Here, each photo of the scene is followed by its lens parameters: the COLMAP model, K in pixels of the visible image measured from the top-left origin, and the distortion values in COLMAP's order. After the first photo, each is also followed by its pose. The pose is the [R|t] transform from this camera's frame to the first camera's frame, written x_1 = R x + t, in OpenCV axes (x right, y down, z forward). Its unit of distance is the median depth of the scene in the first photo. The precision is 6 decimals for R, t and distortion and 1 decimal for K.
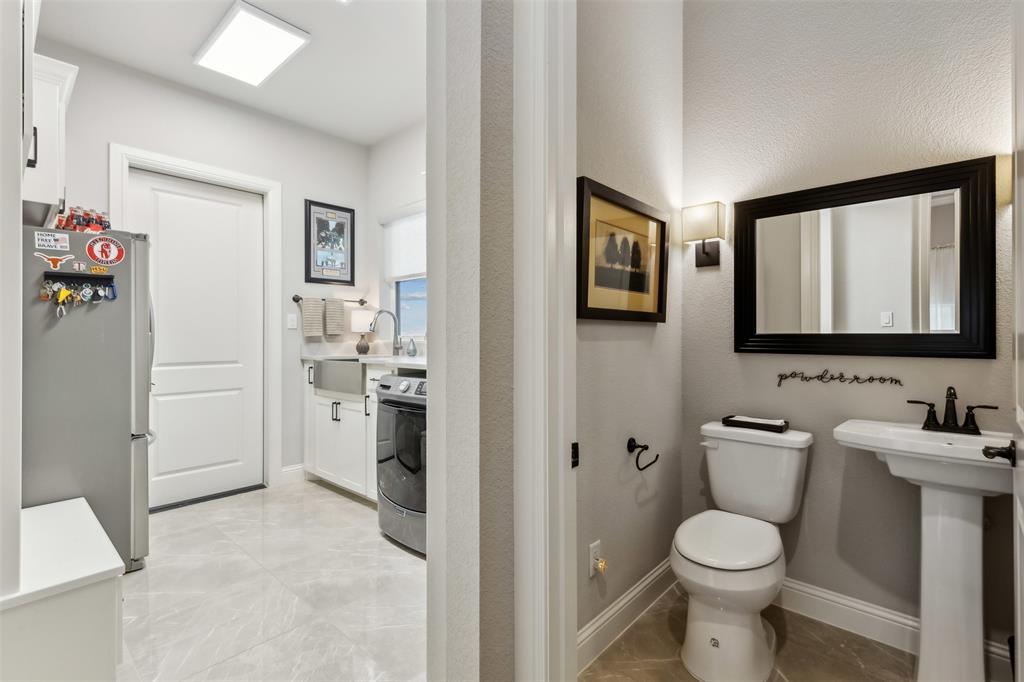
lens RADIAL K [[466.3, 0, 510.5], [0, 466.3, 334.2], [0, 0, 1]] dist [0.007566, -0.000433]
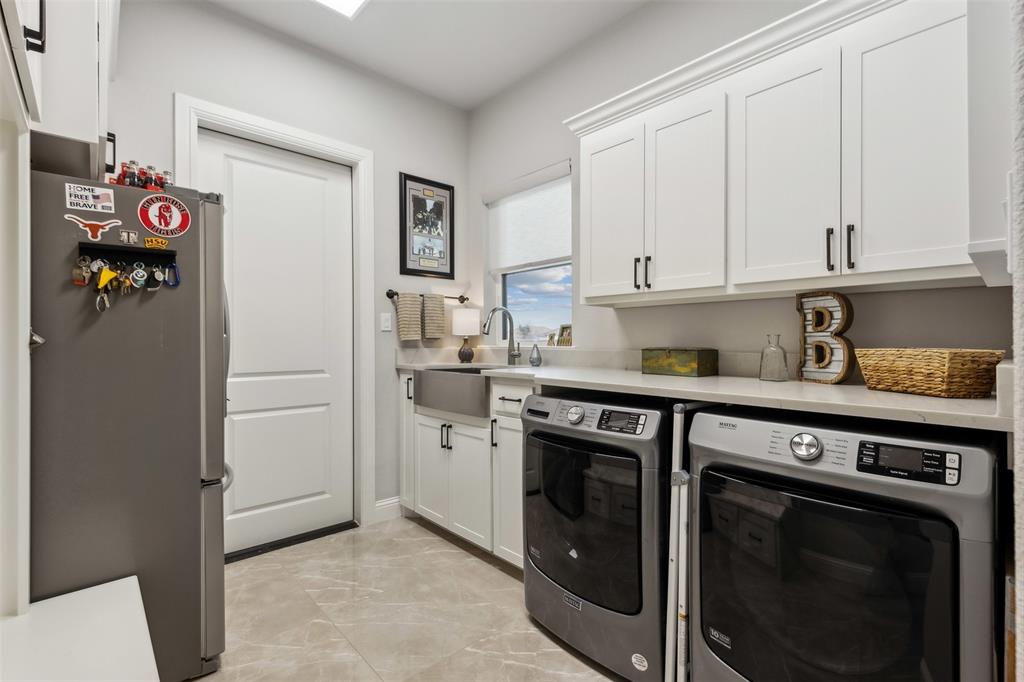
lens RADIAL K [[466.3, 0, 514.3], [0, 466.3, 344.7], [0, 0, 1]] dist [0.007566, -0.000433]
pose [[0.995298, 0.004409, -0.096756, -0.204742], [-0.003161, 0.999910, 0.013047, 0.000987], [0.096805, -0.012679, 0.995223, 0.260227]]
